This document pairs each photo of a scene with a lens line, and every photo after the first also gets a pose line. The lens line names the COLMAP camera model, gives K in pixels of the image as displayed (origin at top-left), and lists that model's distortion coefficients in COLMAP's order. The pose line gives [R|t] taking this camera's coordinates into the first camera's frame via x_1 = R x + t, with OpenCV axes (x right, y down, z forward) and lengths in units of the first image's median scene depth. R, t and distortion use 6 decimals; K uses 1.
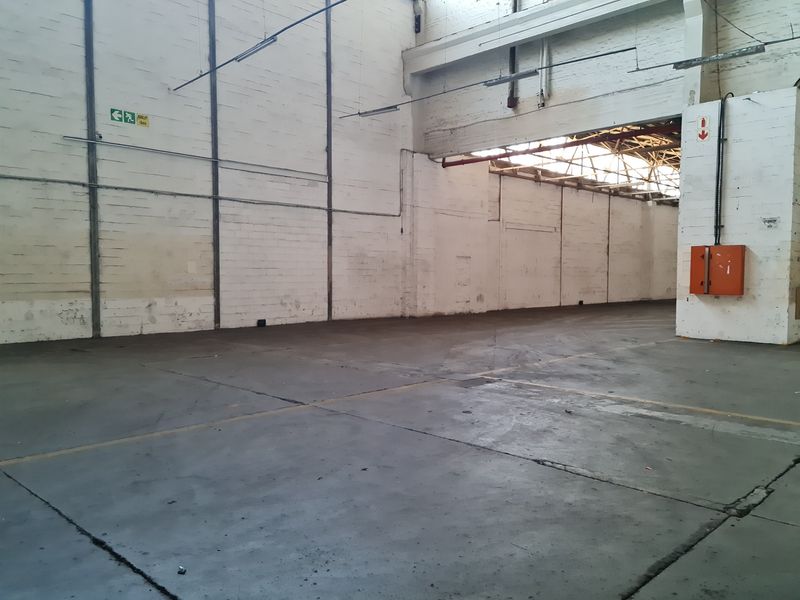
lens RADIAL K [[635.9, 0, 411.1], [0, 635.9, 307.5], [0, 0, 1]] dist [0.105340, -0.110162]
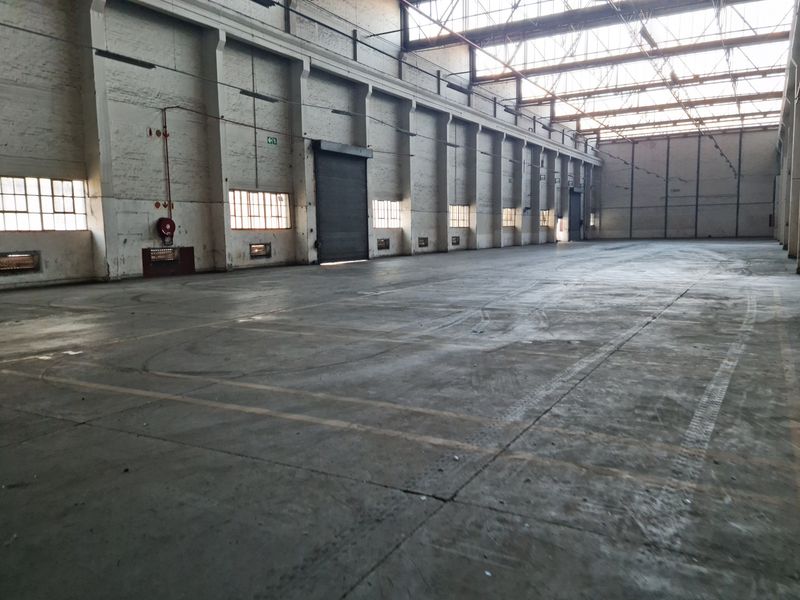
lens RADIAL K [[635.9, 0, 411.1], [0, 635.9, 307.5], [0, 0, 1]] dist [0.105340, -0.110162]
pose [[0.271494, 0.120540, -0.954862, 2.786880], [-0.035093, 0.992706, 0.115339, 0.056996], [0.961800, 0.002195, 0.273744, -1.630834]]
